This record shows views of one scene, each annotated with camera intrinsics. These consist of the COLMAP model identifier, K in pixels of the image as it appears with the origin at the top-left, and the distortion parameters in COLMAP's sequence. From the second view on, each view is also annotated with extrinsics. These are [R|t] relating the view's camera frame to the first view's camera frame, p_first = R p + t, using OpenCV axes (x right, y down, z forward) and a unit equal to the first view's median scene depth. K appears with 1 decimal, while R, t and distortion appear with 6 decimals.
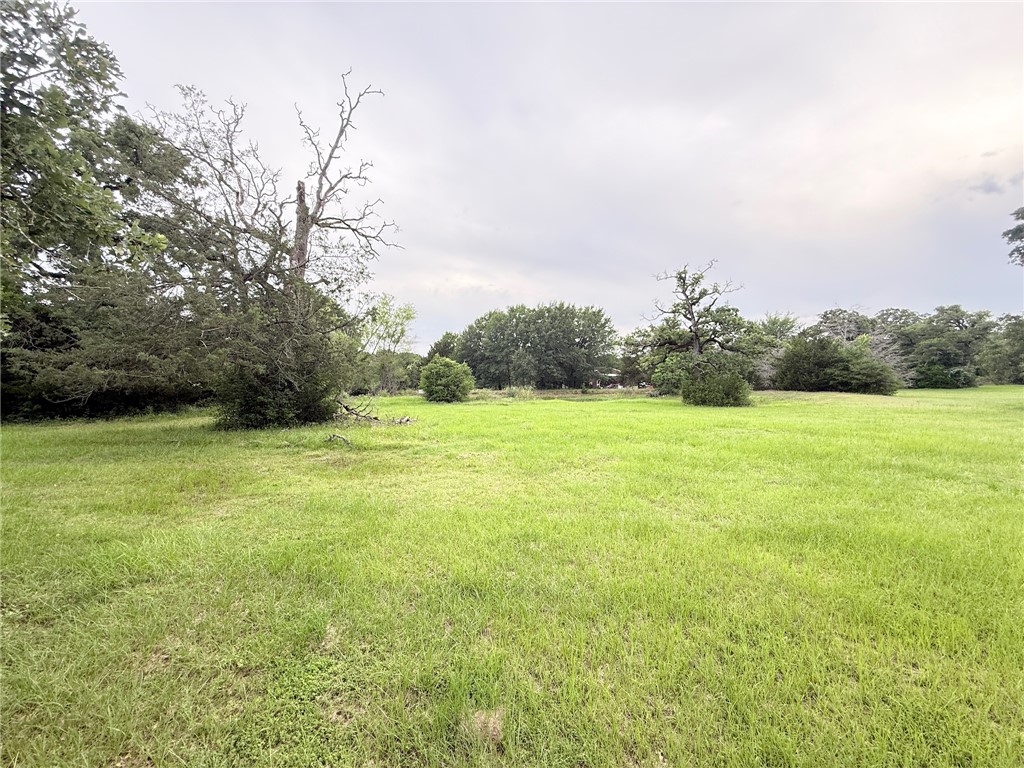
lens RADIAL K [[412.6, 0, 512.0], [0, 412.6, 384.0], [0, 0, 1]] dist [0.000258, 0.000081]
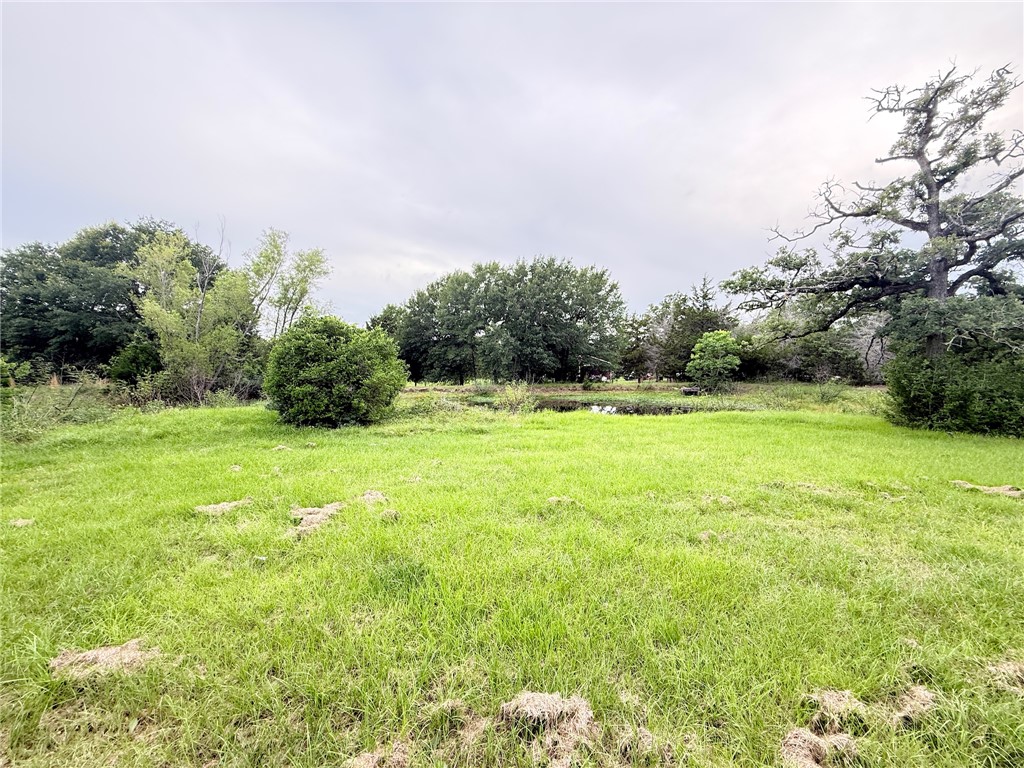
lens RADIAL K [[412.6, 0, 512.0], [0, 412.6, 384.0], [0, 0, 1]] dist [0.000258, 0.000081]
pose [[0.995492, -0.000849, 0.094839, -0.011485], [-0.001327, 0.999737, 0.022886, -0.002046], [-0.094834, -0.022909, 0.995229, 0.299813]]
